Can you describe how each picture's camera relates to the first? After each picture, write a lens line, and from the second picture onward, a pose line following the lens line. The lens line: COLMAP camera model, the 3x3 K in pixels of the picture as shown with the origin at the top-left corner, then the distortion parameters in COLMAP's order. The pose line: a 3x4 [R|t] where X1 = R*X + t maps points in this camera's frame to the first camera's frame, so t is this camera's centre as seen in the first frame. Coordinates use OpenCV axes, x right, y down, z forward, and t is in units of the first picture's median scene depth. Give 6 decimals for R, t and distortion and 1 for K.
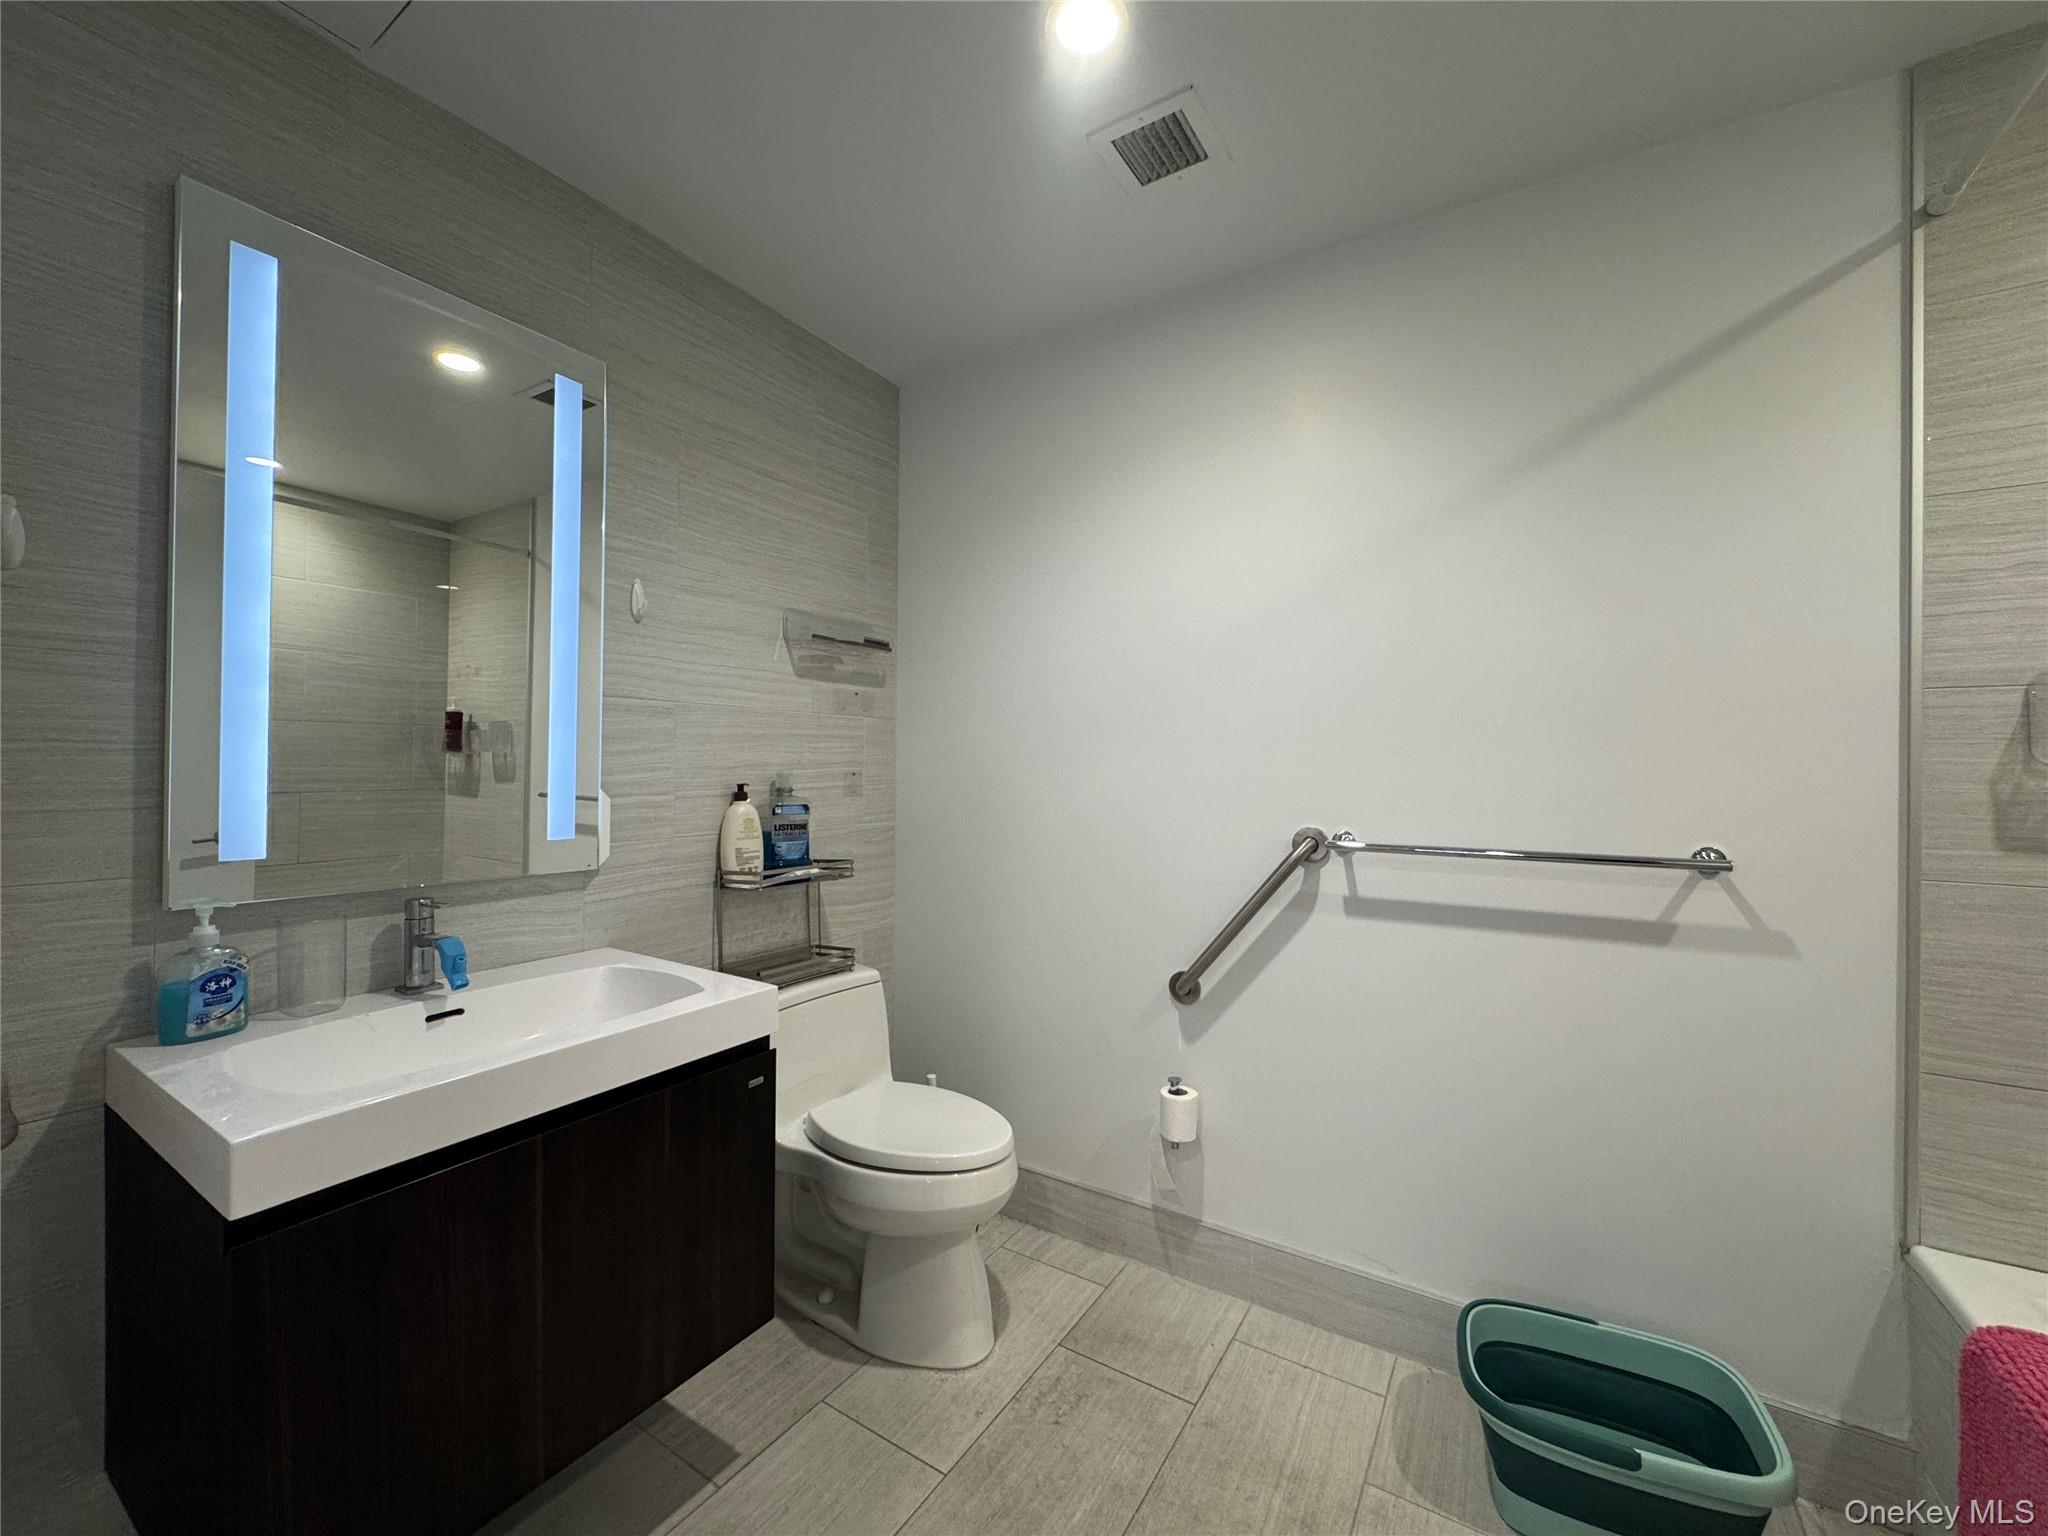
lens RADIAL K [[811.0, 0, 1027.9], [0, 811.0, 768.1], [0, 0, 1]] dist [0.000033, -0.002235]
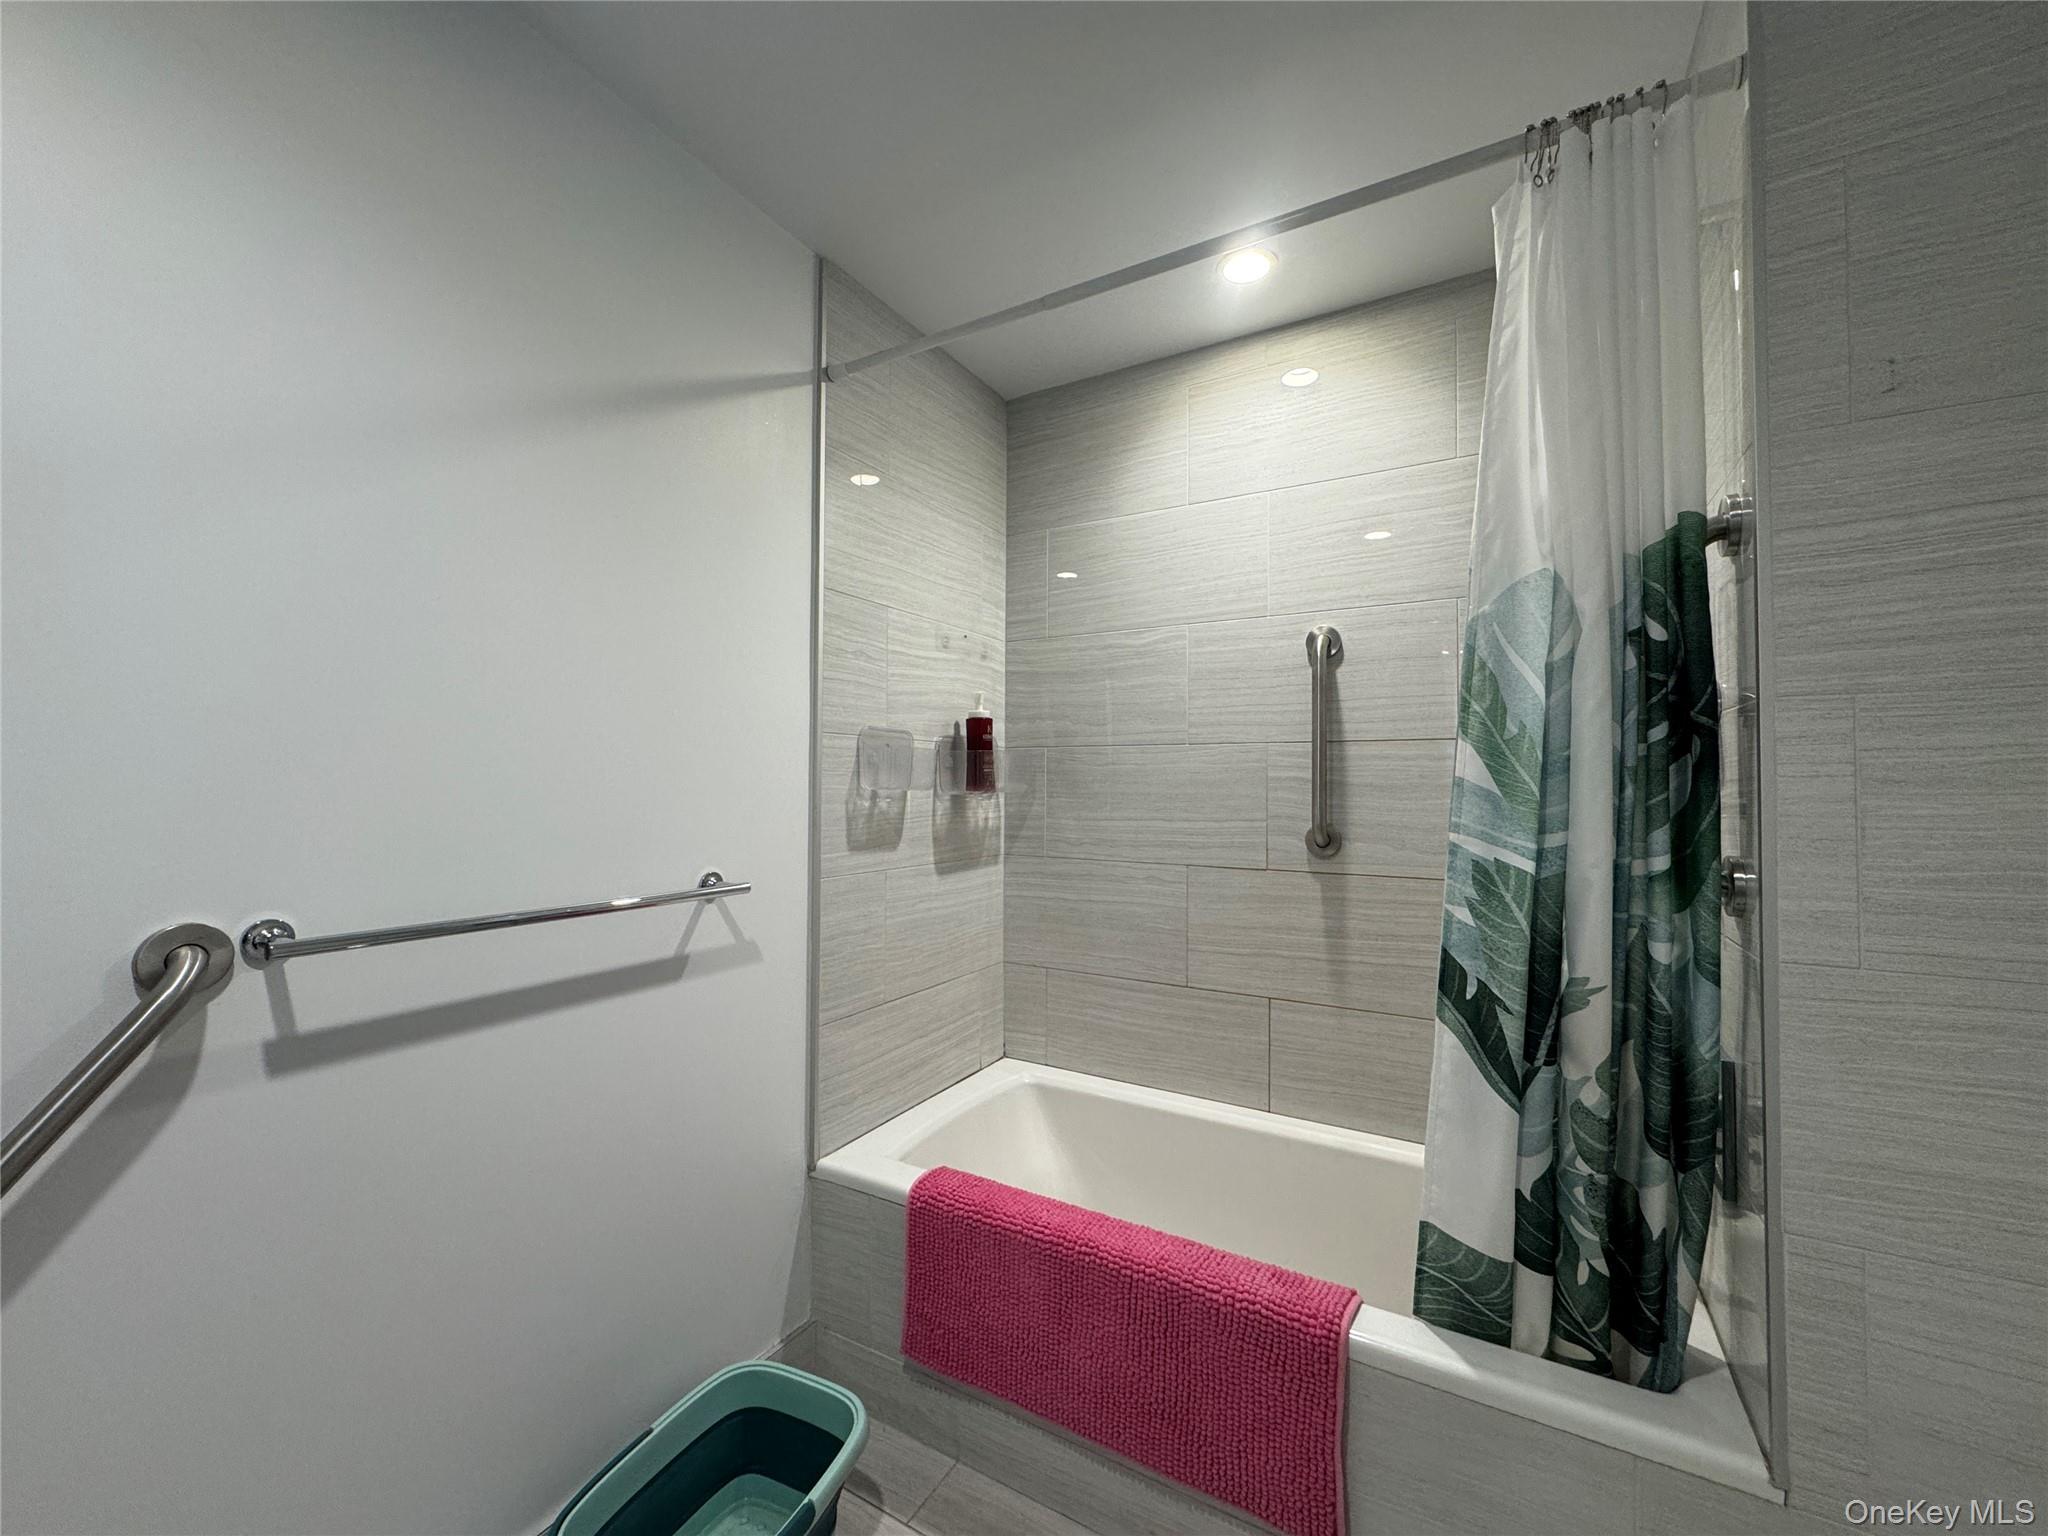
lens RADIAL K [[811.0, 0, 1027.9], [0, 811.0, 768.1], [0, 0, 1]] dist [0.000033, -0.002235]
pose [[-0.038652, 0.010427, 0.999198, -0.217654], [-0.008581, 0.999905, -0.010766, -0.028333], [-0.999216, -0.008991, -0.038559, 0.698217]]
